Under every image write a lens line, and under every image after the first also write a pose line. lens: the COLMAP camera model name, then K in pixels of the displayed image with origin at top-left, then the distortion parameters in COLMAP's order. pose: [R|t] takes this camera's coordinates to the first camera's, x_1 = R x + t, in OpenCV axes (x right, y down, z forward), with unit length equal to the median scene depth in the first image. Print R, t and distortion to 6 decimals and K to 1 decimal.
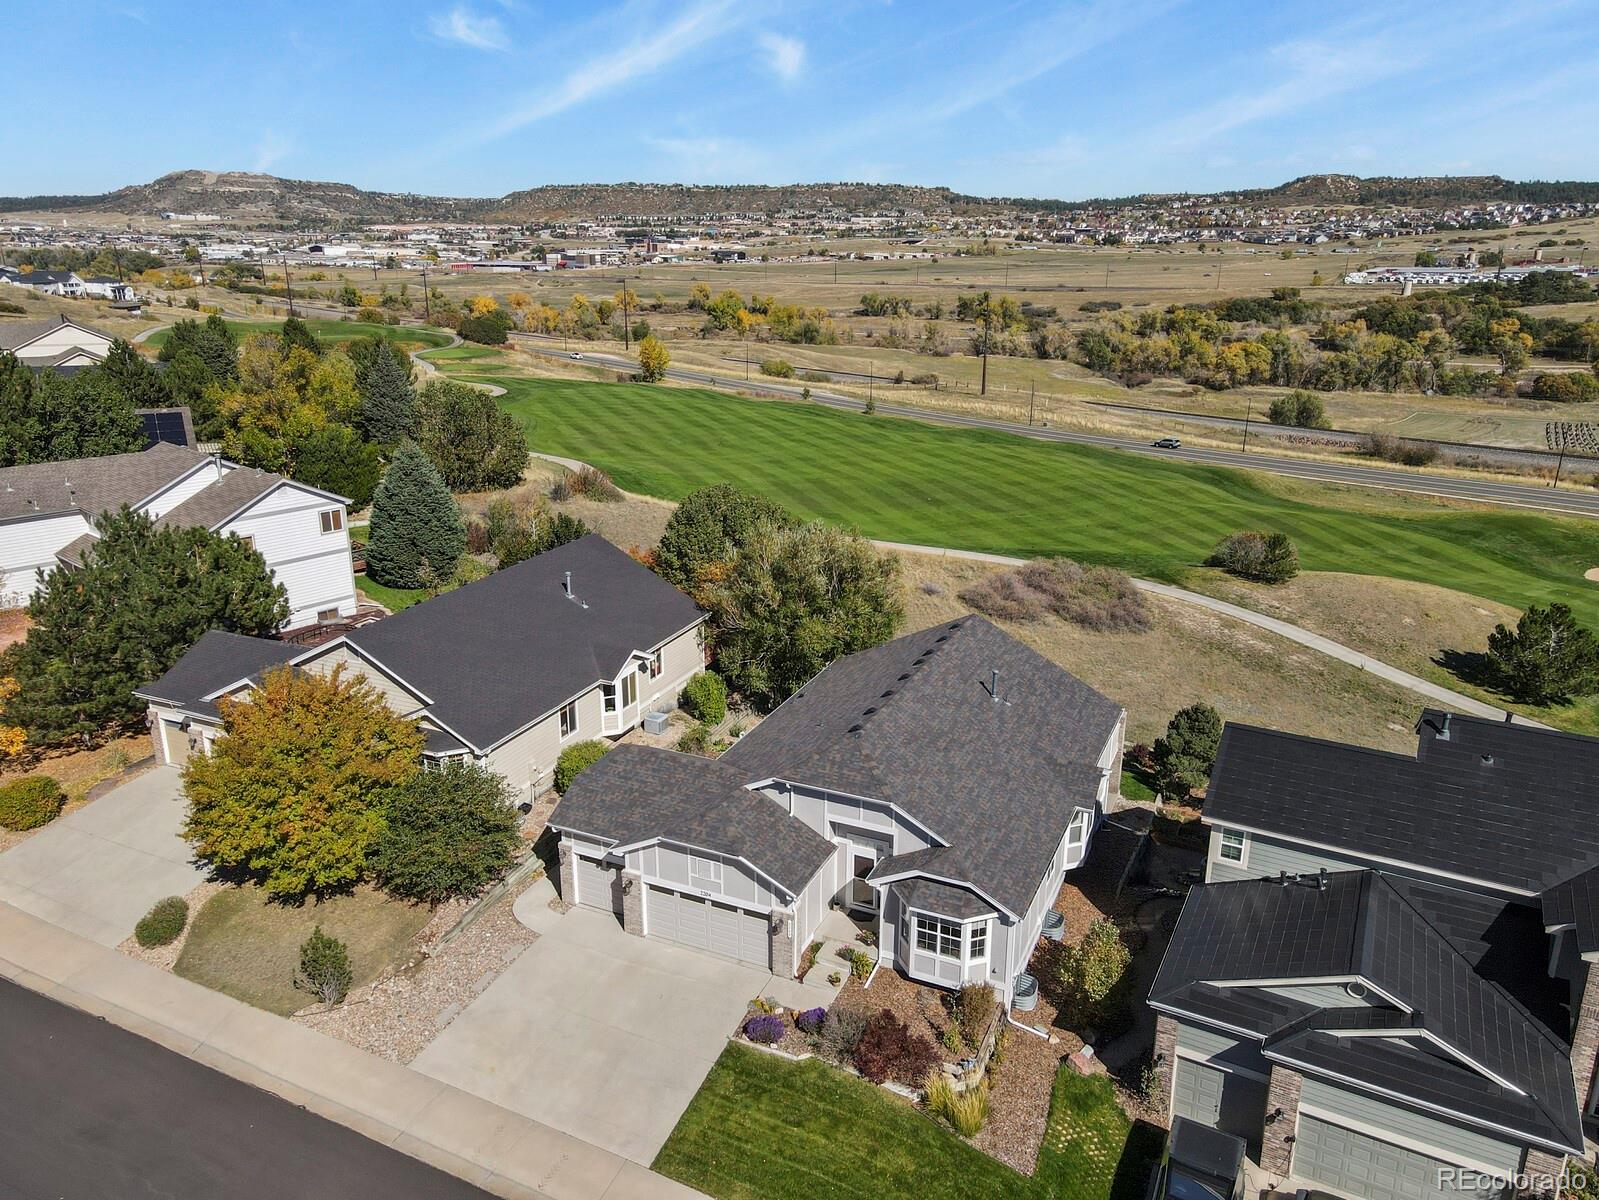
lens RADIAL K [[1159.6, 0, 799.5], [0, 1159.6, 600.0], [0, 0, 1]] dist [0.048746, 0.009338]
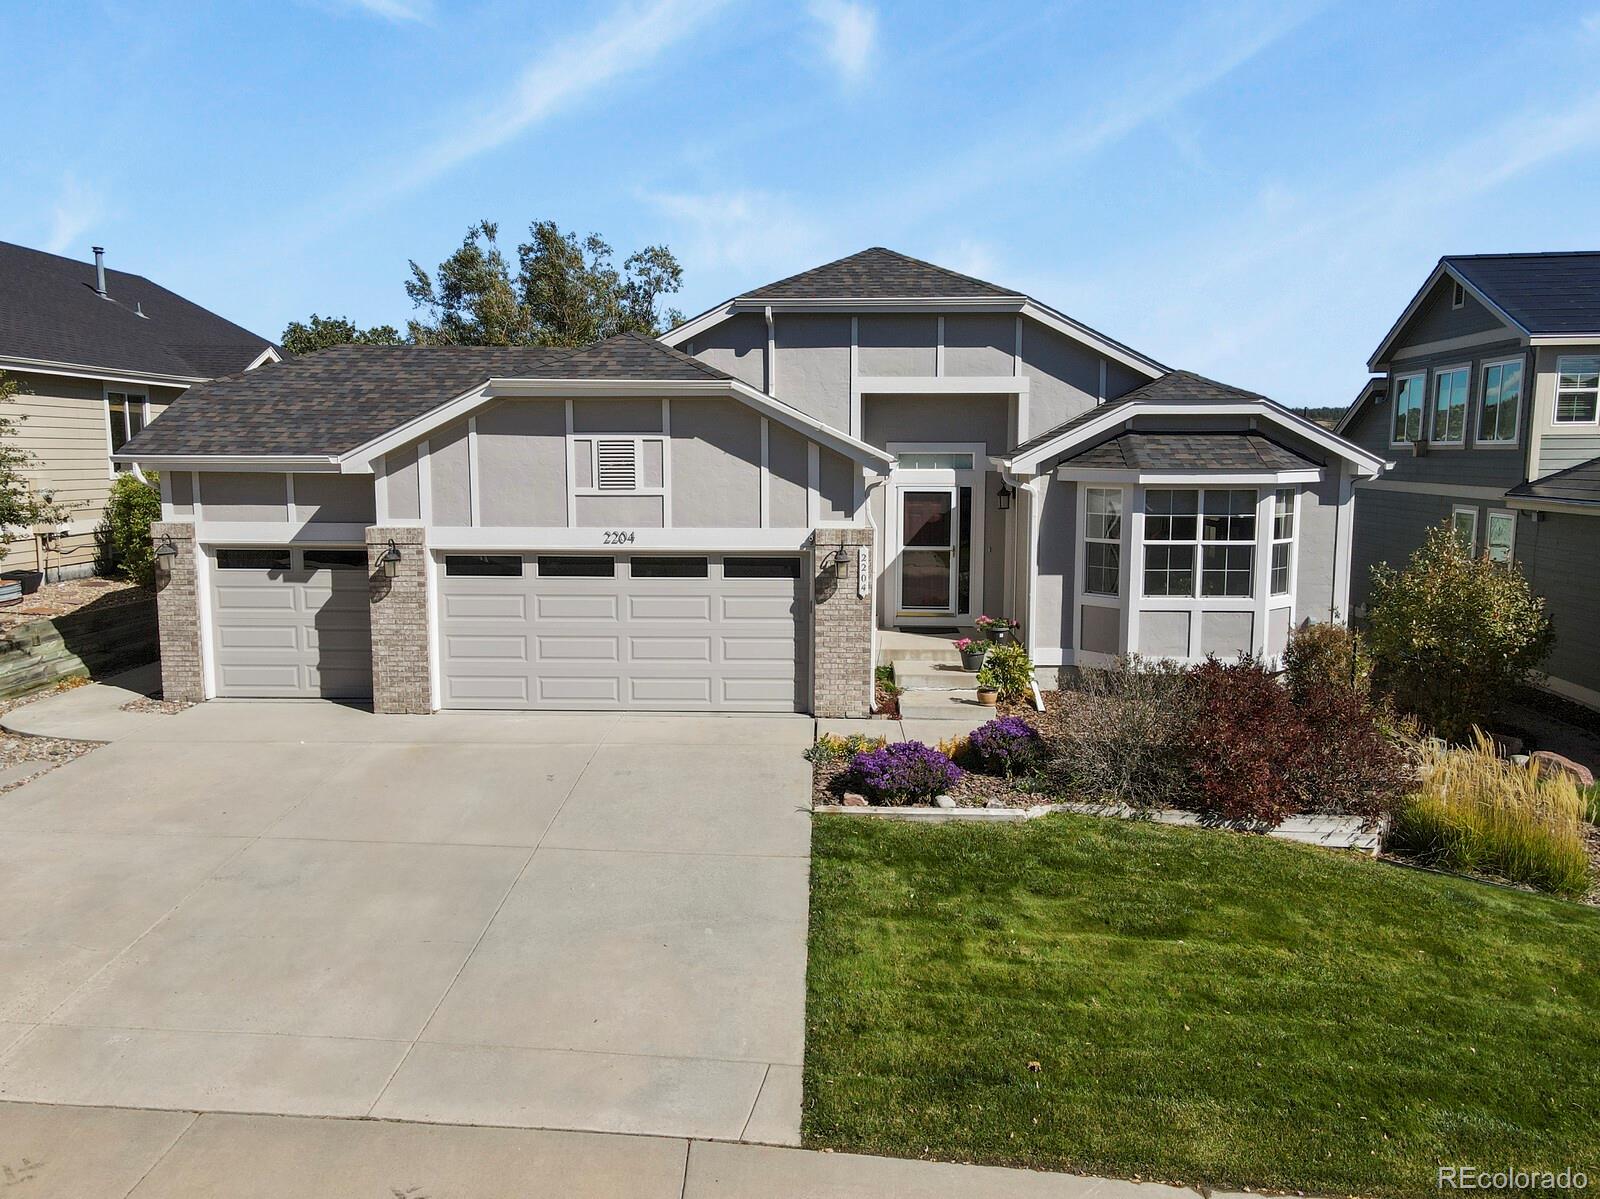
lens RADIAL K [[1177.3, 0, 800.0], [0, 1177.3, 599.5], [0, 0, 1]] dist [0.054485, 0.002953]
pose [[0.925238, -0.055849, 0.375255, -0.175299], [0.123746, 0.979437, -0.159341, 0.347823], [-0.358640, 0.193864, 0.913123, 0.639896]]
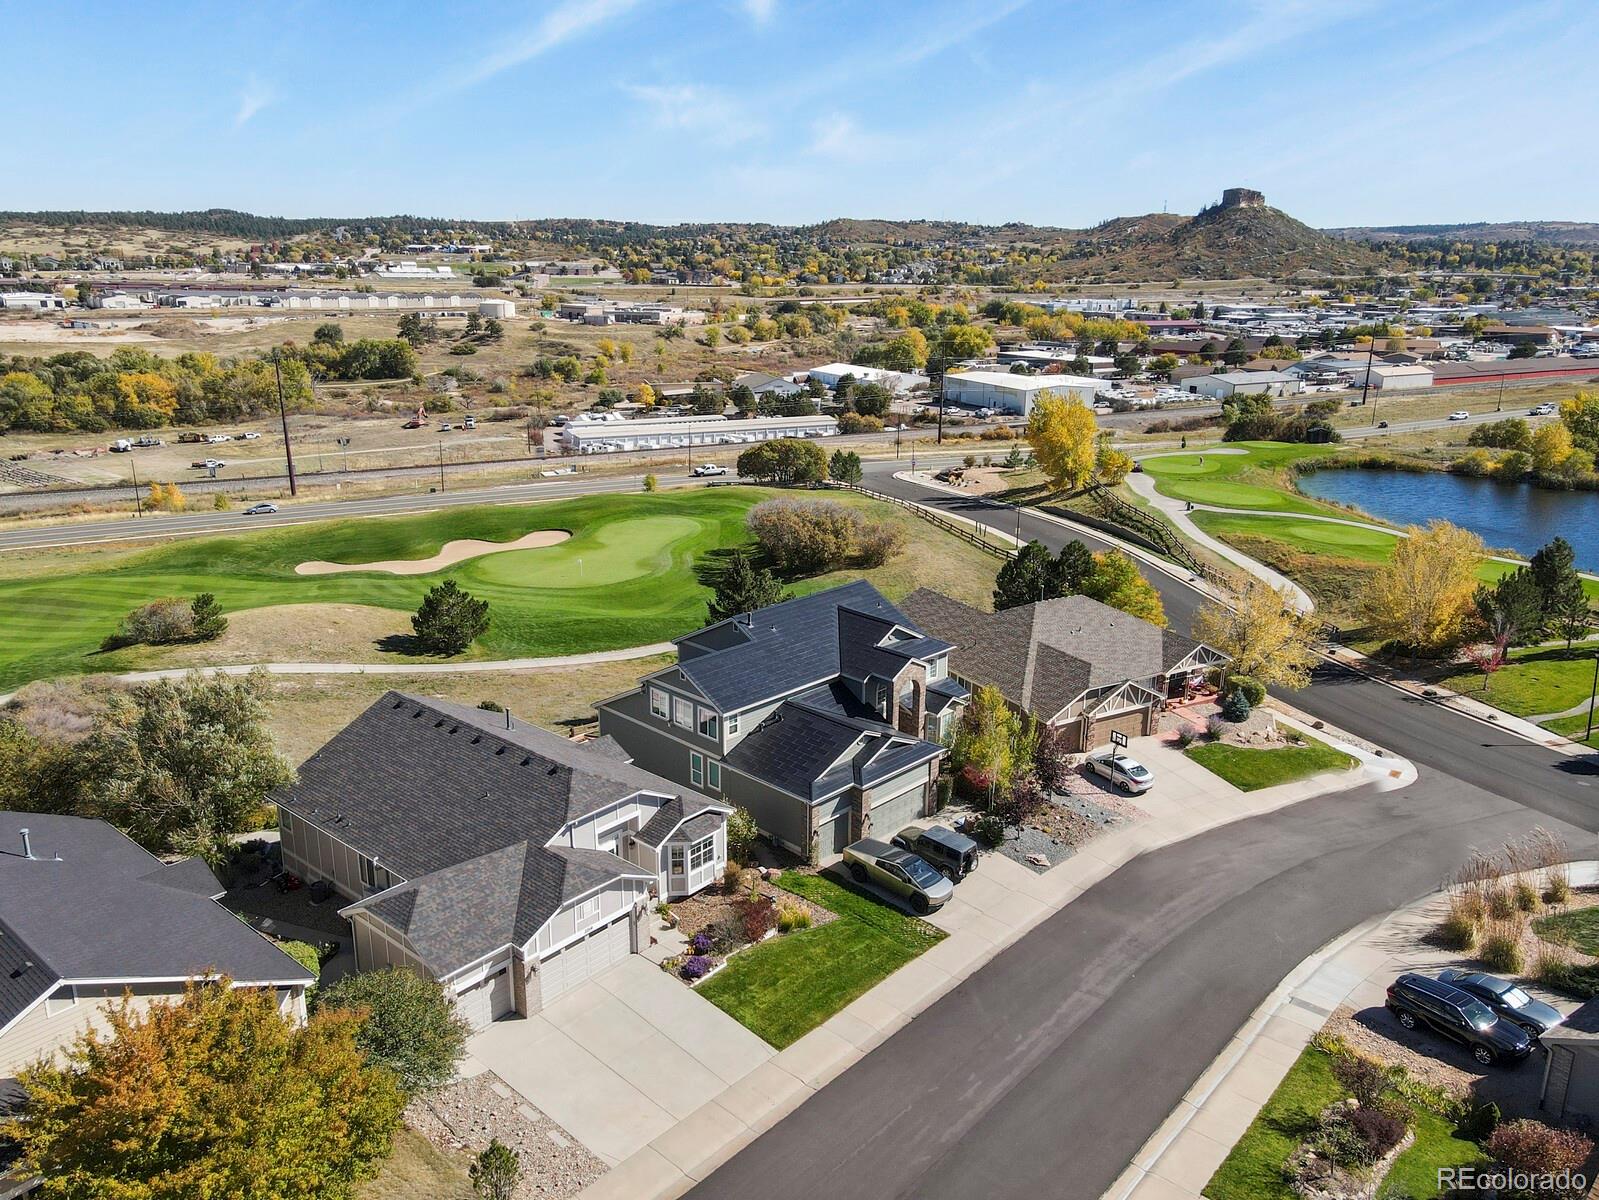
lens RADIAL K [[1159.6, 0, 799.5], [0, 1159.6, 600.0], [0, 0, 1]] dist [0.048746, 0.009338]
pose [[0.283405, -0.277323, 0.918027, -1.053133], [0.294234, 0.936250, 0.191995, -0.240091], [-0.912747, 0.215703, 0.346936, 0.311718]]
